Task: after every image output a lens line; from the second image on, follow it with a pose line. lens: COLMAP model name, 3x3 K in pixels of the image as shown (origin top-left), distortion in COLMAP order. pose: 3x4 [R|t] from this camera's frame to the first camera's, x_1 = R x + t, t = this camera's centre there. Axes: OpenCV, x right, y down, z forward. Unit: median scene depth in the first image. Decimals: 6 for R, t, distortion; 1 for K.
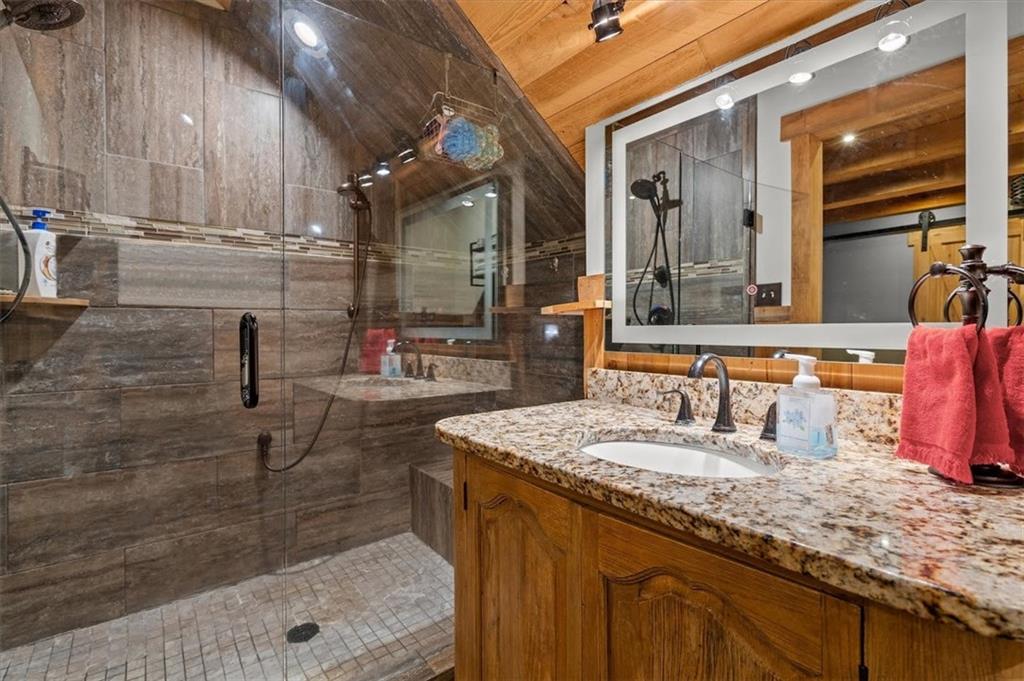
lens RADIAL K [[473.5, 0, 504.2], [0, 473.5, 333.6], [0, 0, 1]] dist [0.001957, 0.000448]
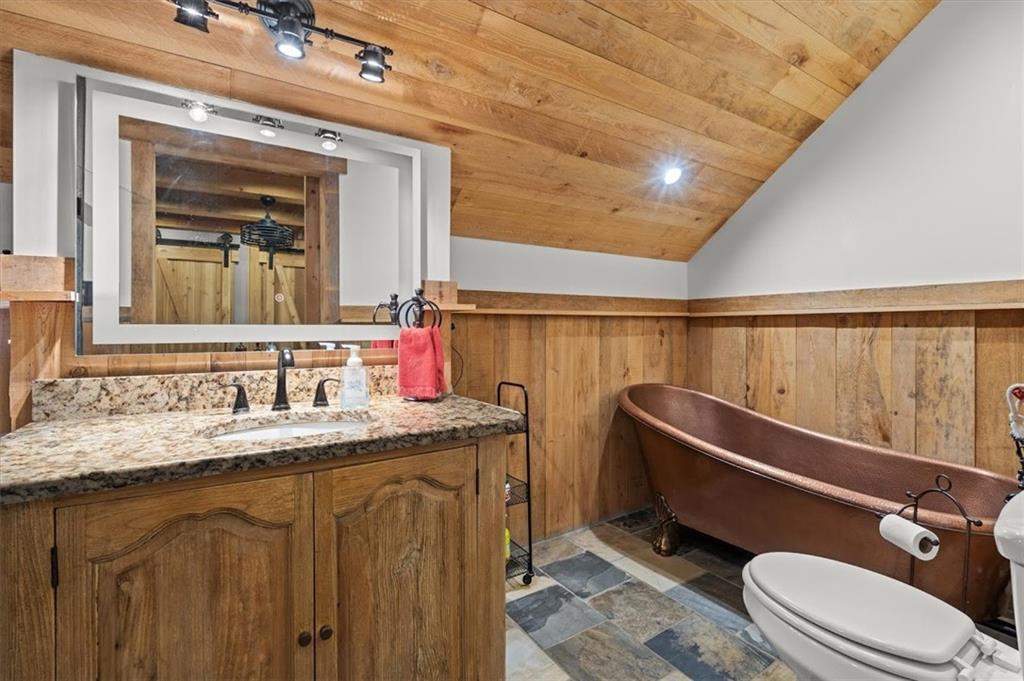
lens RADIAL K [[473.5, 0, 502.8], [0, 473.5, 336.1], [0, 0, 1]] dist [0.001957, 0.000448]
pose [[0.096543, -0.009298, 0.995285, -0.675067], [0.008908, 0.999924, 0.008477, 0.005310], [-0.995289, 0.008047, 0.096619, 0.268378]]
